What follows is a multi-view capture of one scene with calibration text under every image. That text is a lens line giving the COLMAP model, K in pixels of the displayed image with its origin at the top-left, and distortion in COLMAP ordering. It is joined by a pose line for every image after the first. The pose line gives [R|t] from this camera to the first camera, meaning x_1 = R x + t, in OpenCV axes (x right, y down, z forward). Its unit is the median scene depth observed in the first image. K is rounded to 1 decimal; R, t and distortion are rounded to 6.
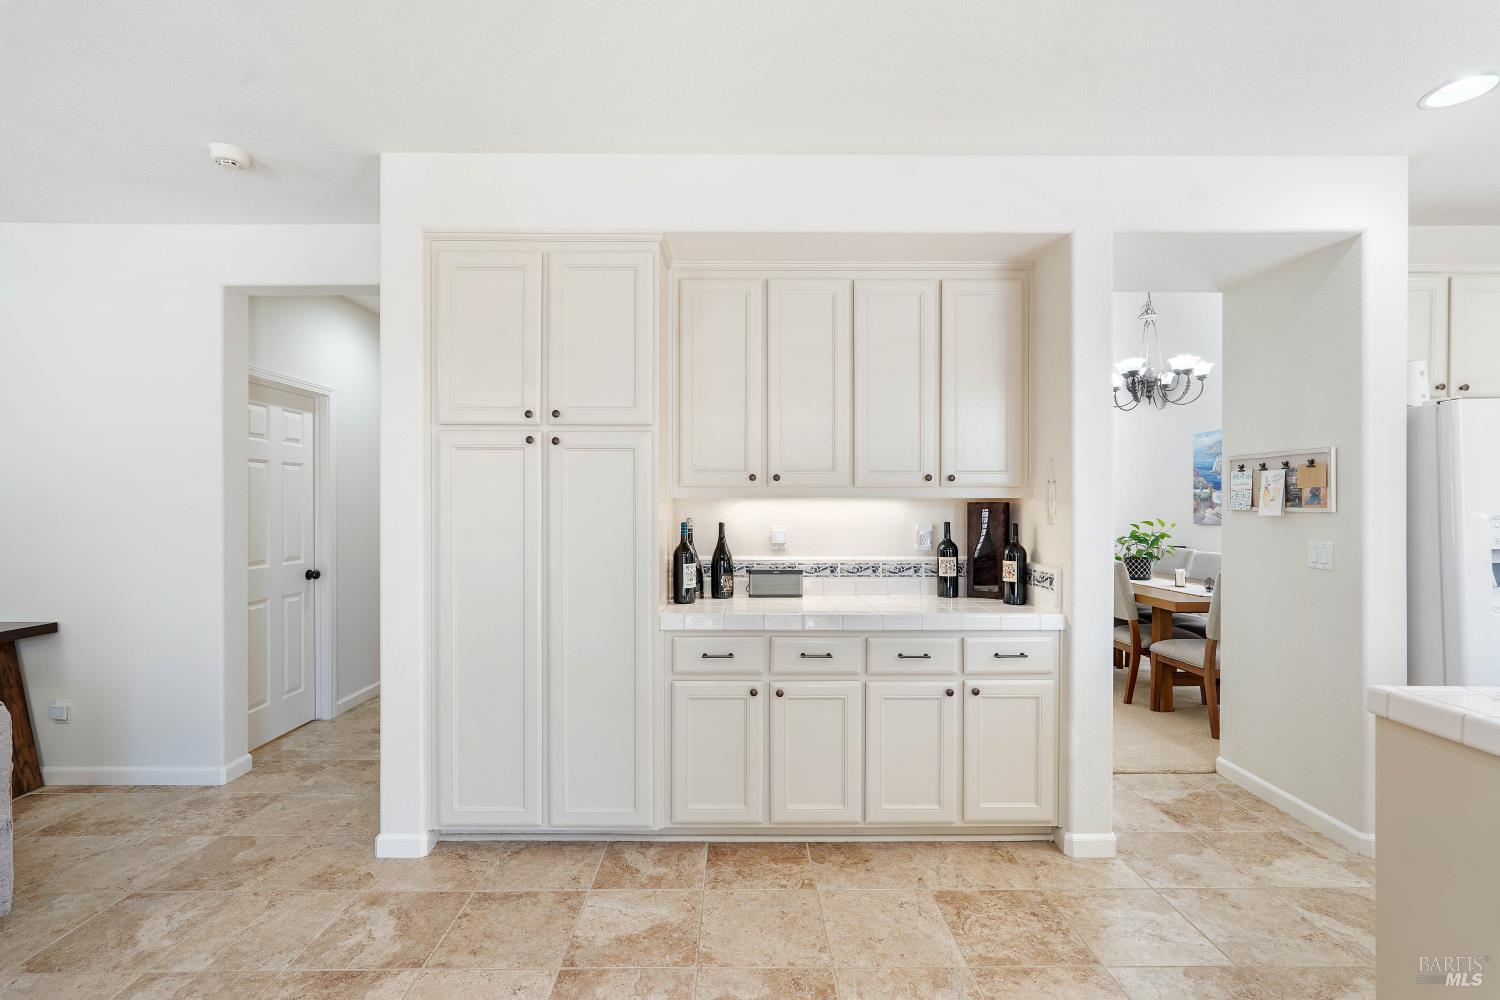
lens RADIAL K [[671.6, 0, 729.0], [0, 671.6, 502.9], [0, 0, 1]] dist [-0.014196, 0.008112]
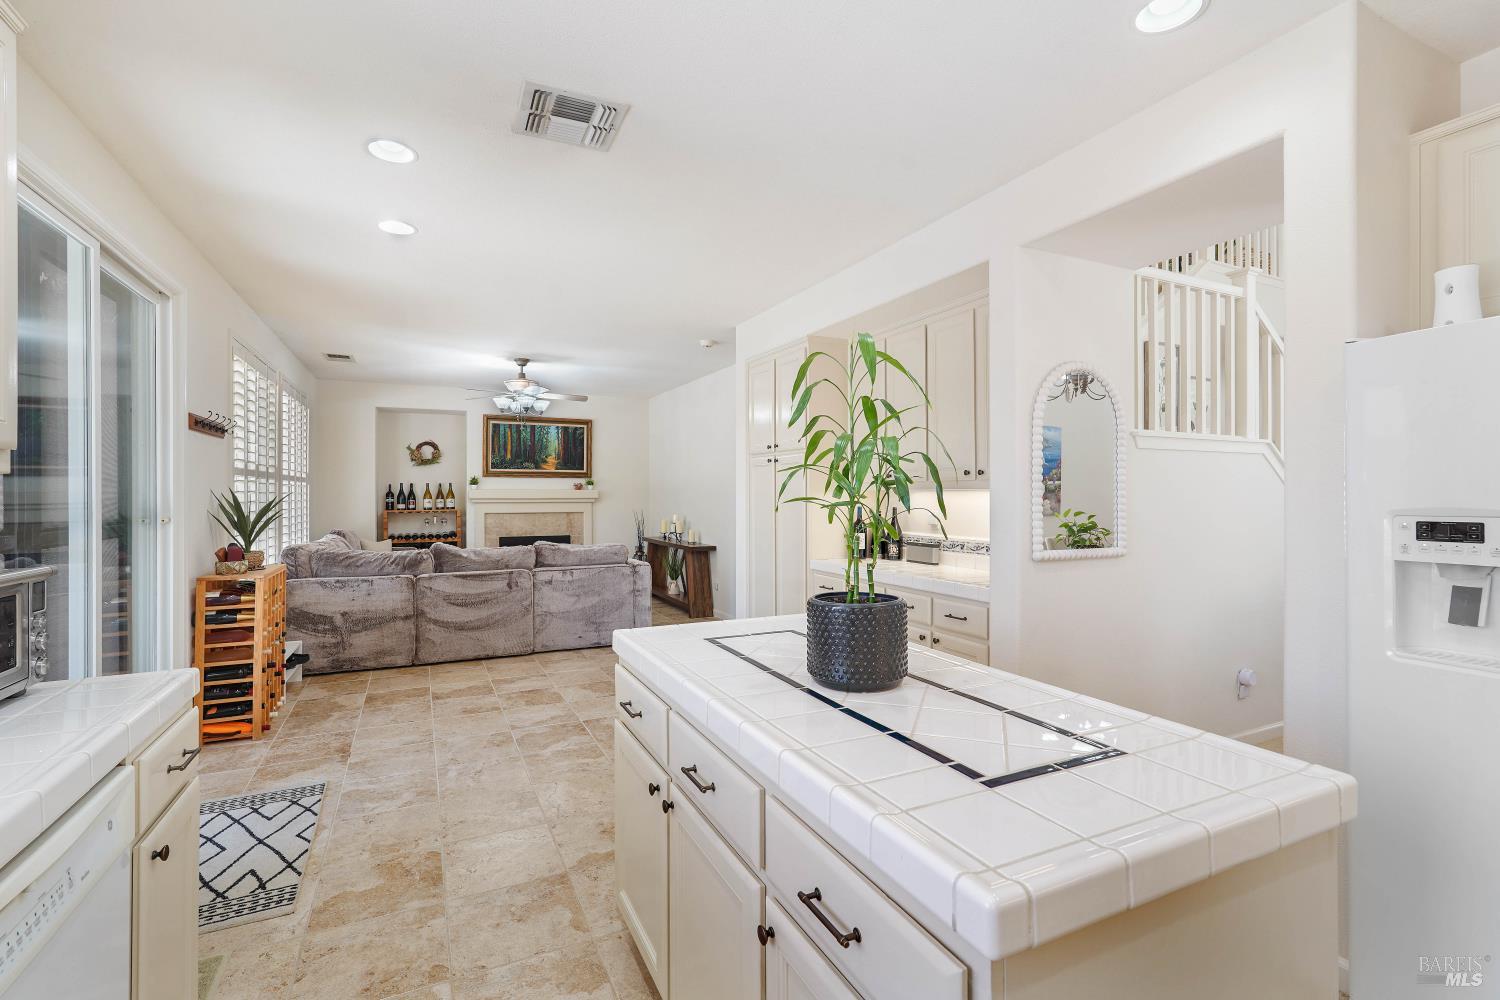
lens RADIAL K [[671.6, 0, 742.7], [0, 671.6, 496.4], [0, 0, 1]] dist [-0.014196, 0.008112]
pose [[0.424226, 0.004579, -0.905545, 1.143235], [0.002830, 0.999976, 0.006382, -0.003233], [0.905552, -0.005271, 0.424202, 0.101636]]
